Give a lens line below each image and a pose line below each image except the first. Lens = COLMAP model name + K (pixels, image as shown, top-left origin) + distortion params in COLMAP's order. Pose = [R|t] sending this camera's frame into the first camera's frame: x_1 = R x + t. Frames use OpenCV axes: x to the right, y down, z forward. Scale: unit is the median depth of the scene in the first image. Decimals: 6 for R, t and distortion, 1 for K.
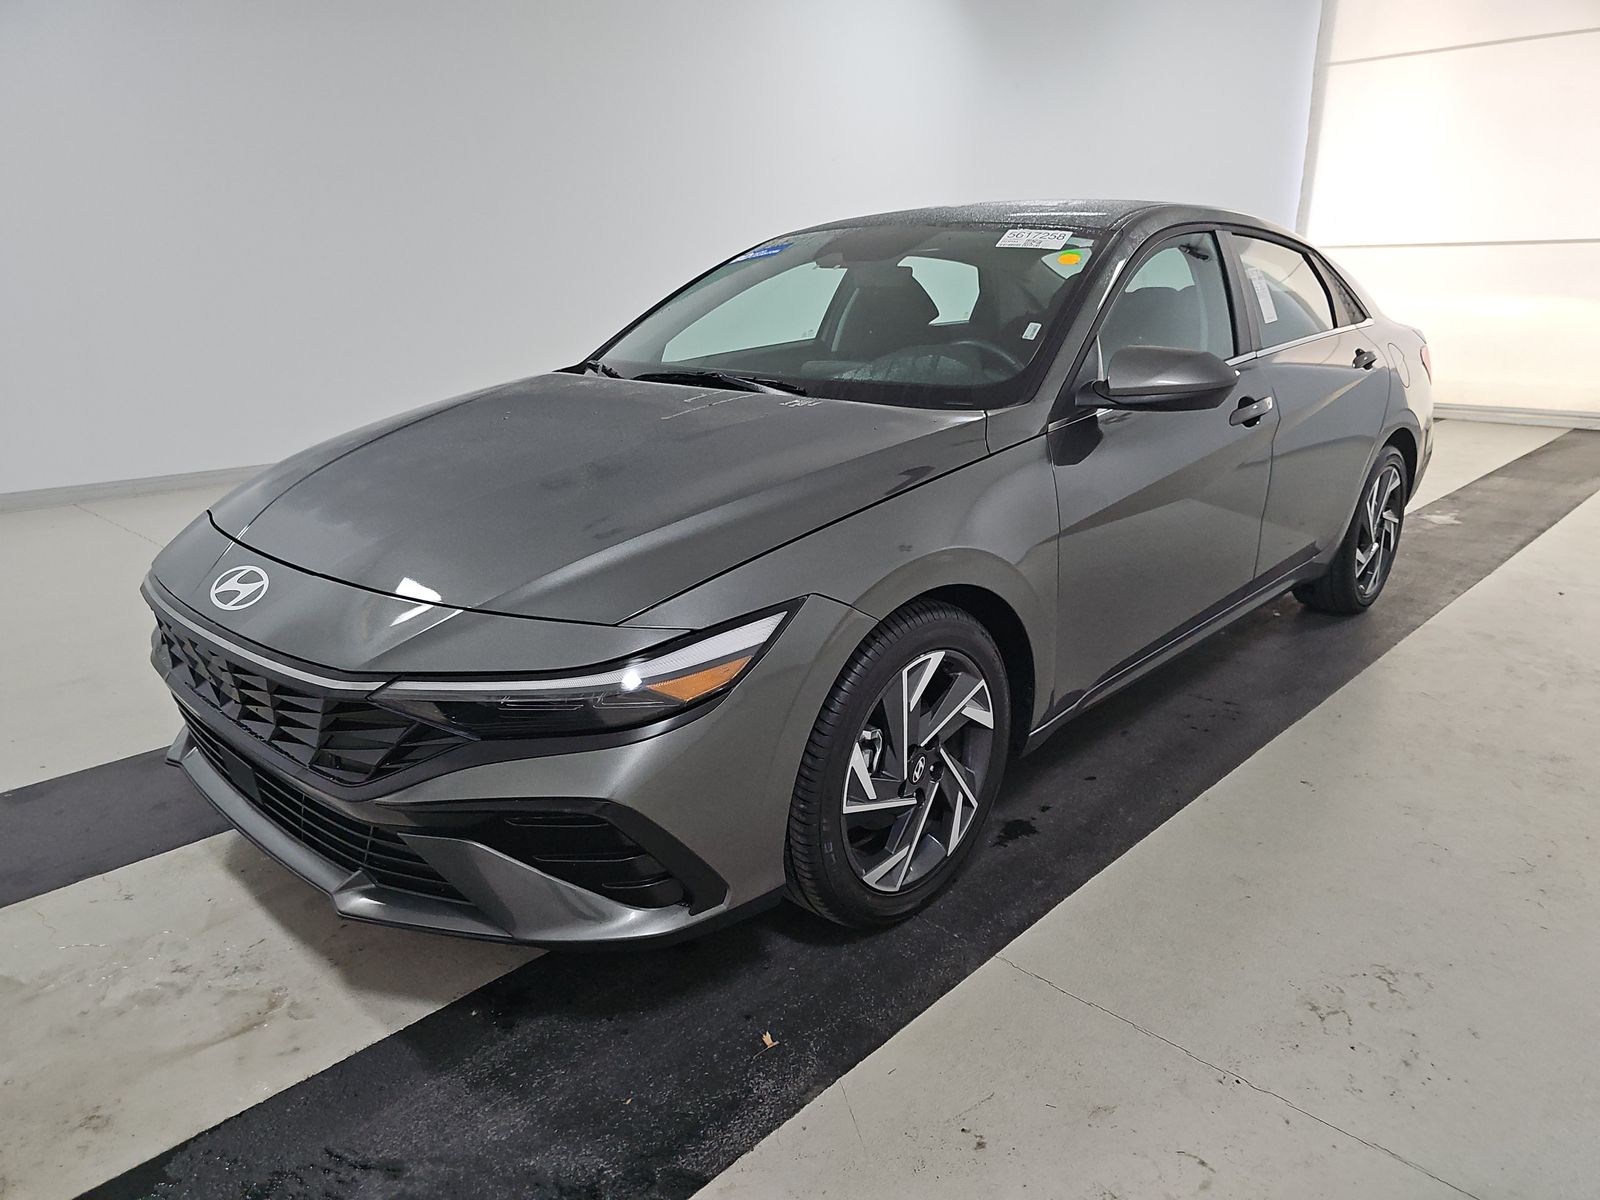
lens RADIAL K [[1071.3, 0, 800.0], [0, 1071.3, 600.0], [0, 0, 1]] dist [0.006387, -0.002523]
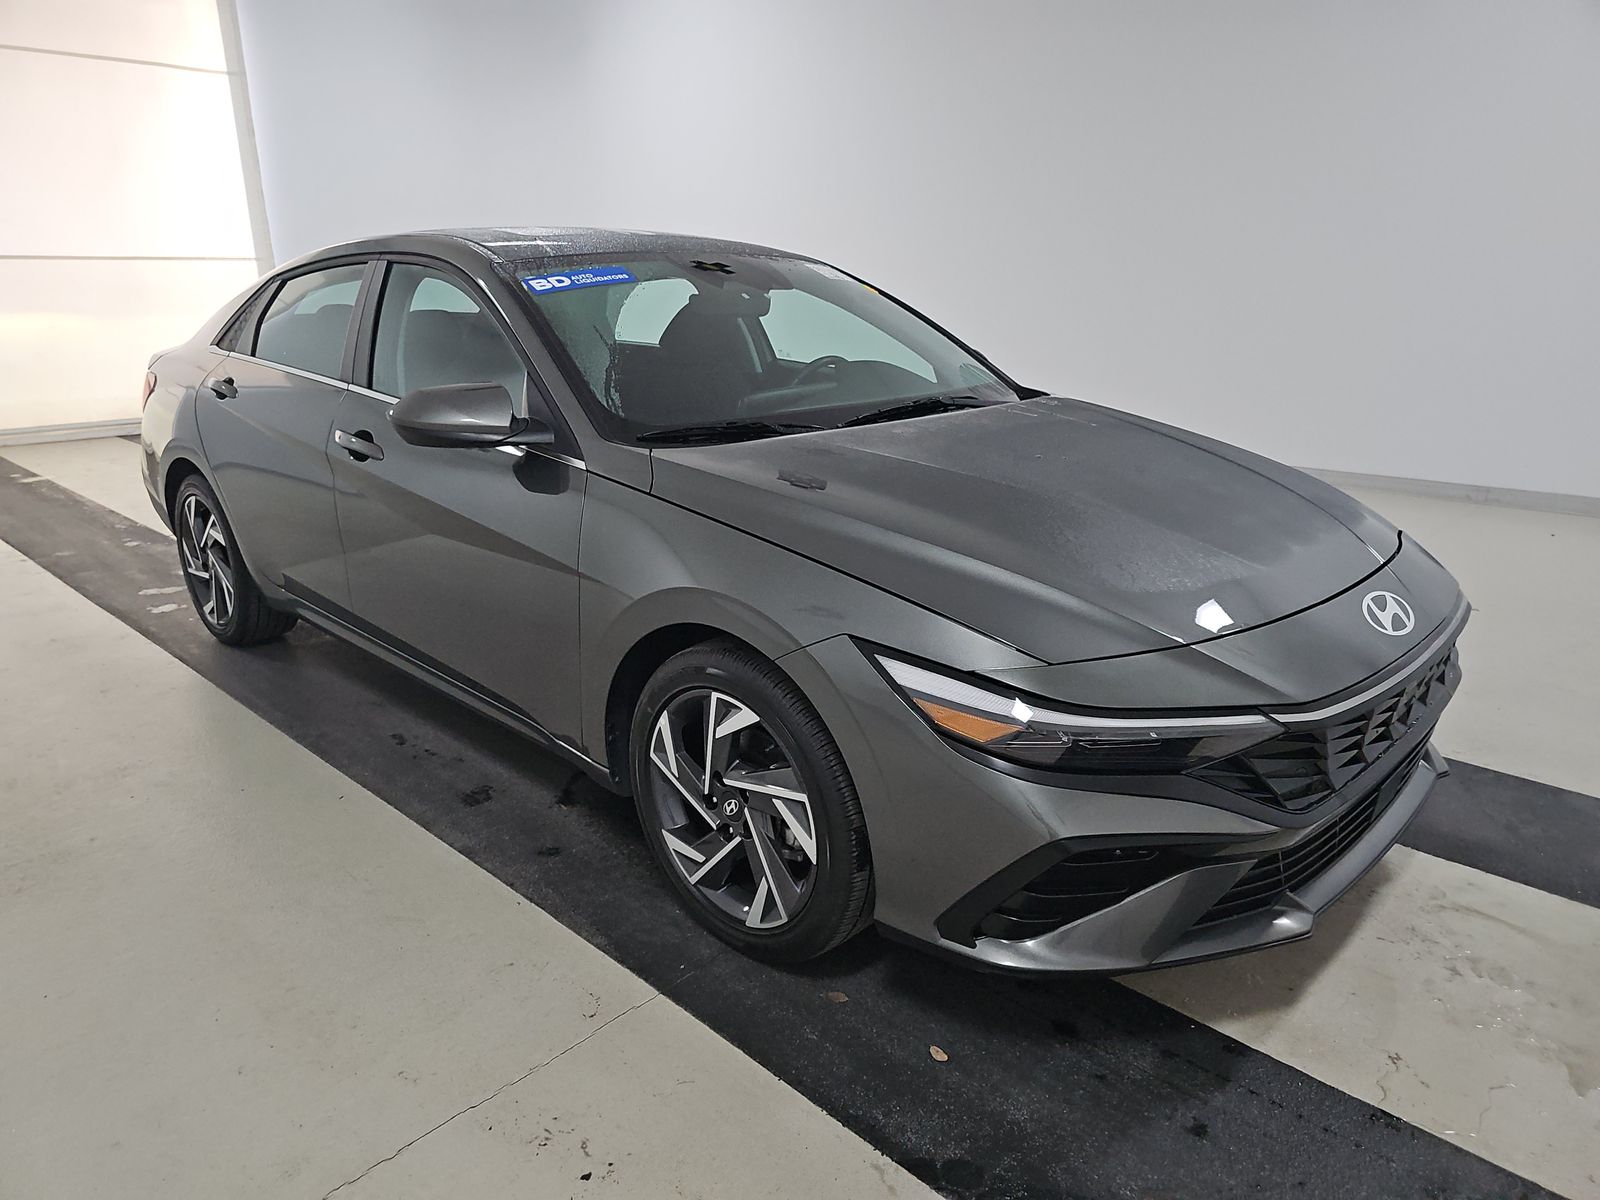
lens RADIAL K [[1070.4, 0, 800.0], [0, 1070.4, 600.0], [0, 0, 1]] dist [-0.005657, 0.003989]
pose [[-0.004215, -0.277348, 0.960760, -1.498220], [0.285225, 0.920525, 0.266984, -0.457023], [-0.958451, 0.275158, 0.075227, 1.456879]]
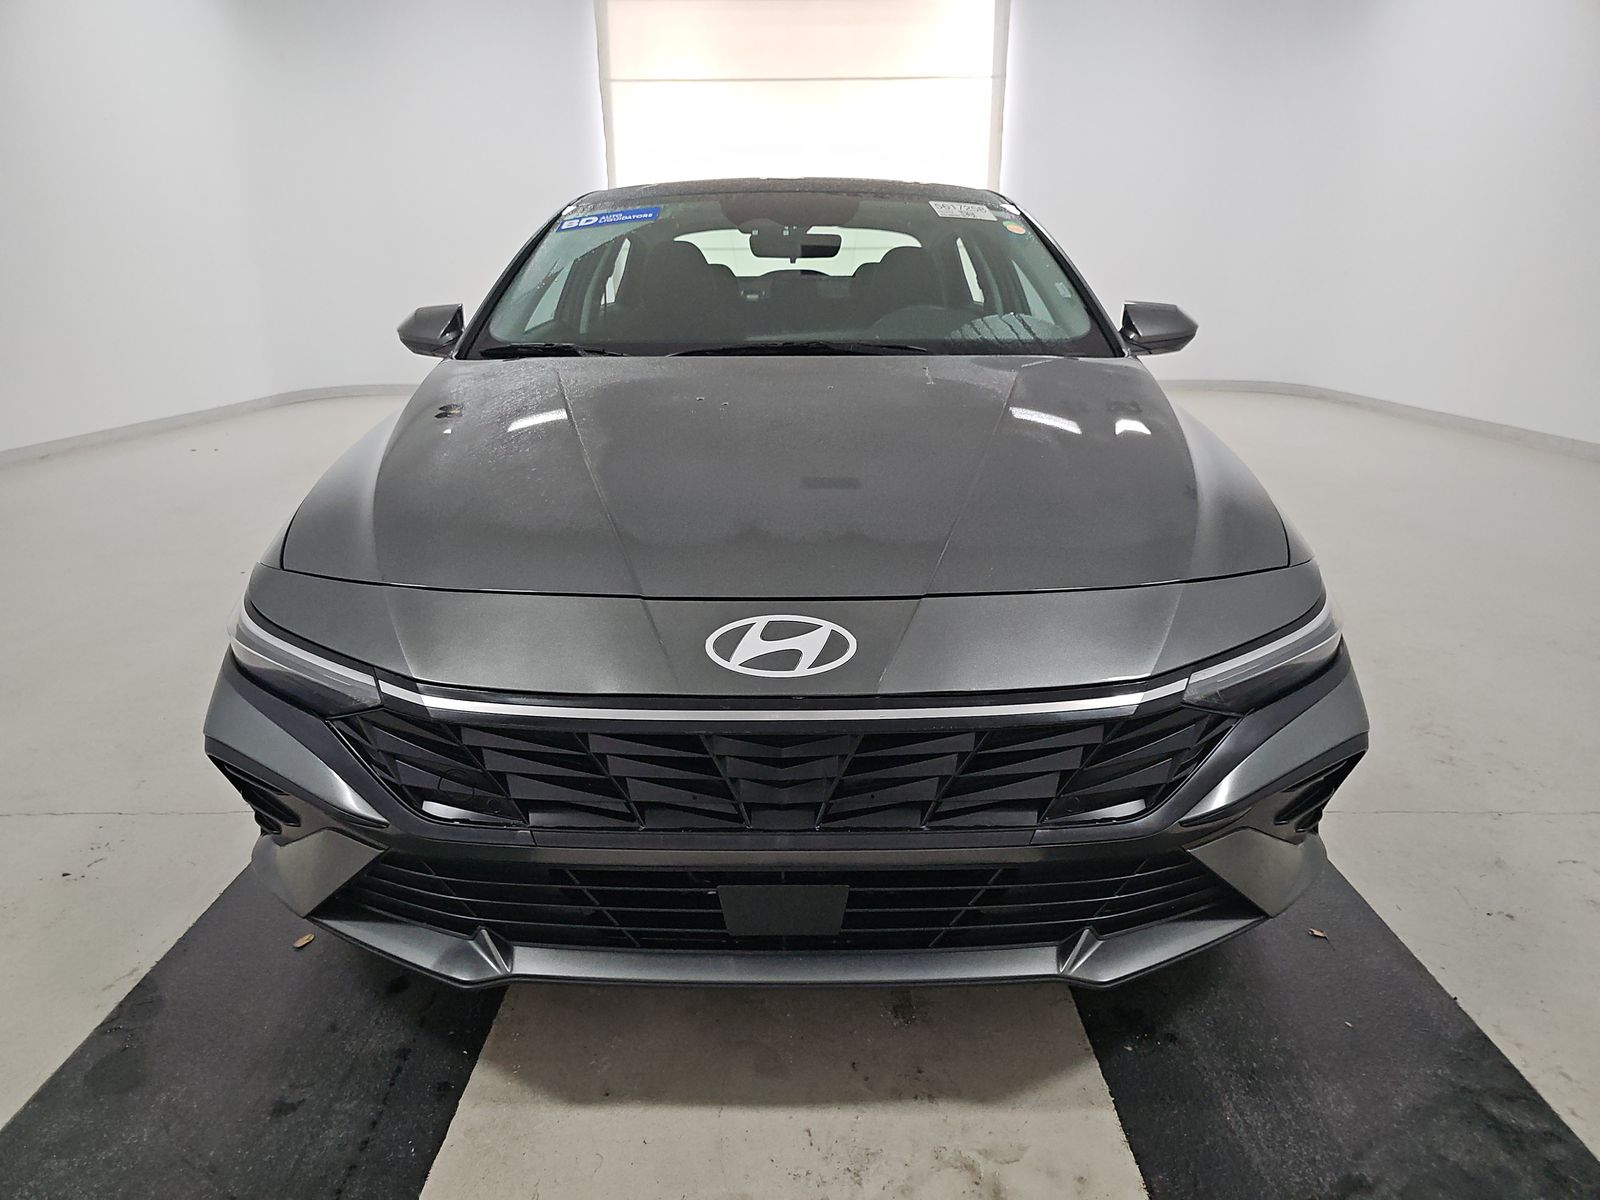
lens RADIAL K [[1065.6, 0, 800.0], [0, 1065.6, 600.0], [0, 0, 1]] dist [0.010615, 0.001319]
pose [[0.723652, -0.191108, 0.663179, -0.962482], [0.193548, 0.978534, 0.070787, -0.085591], [-0.662471, 0.077132, 0.745106, 0.470666]]
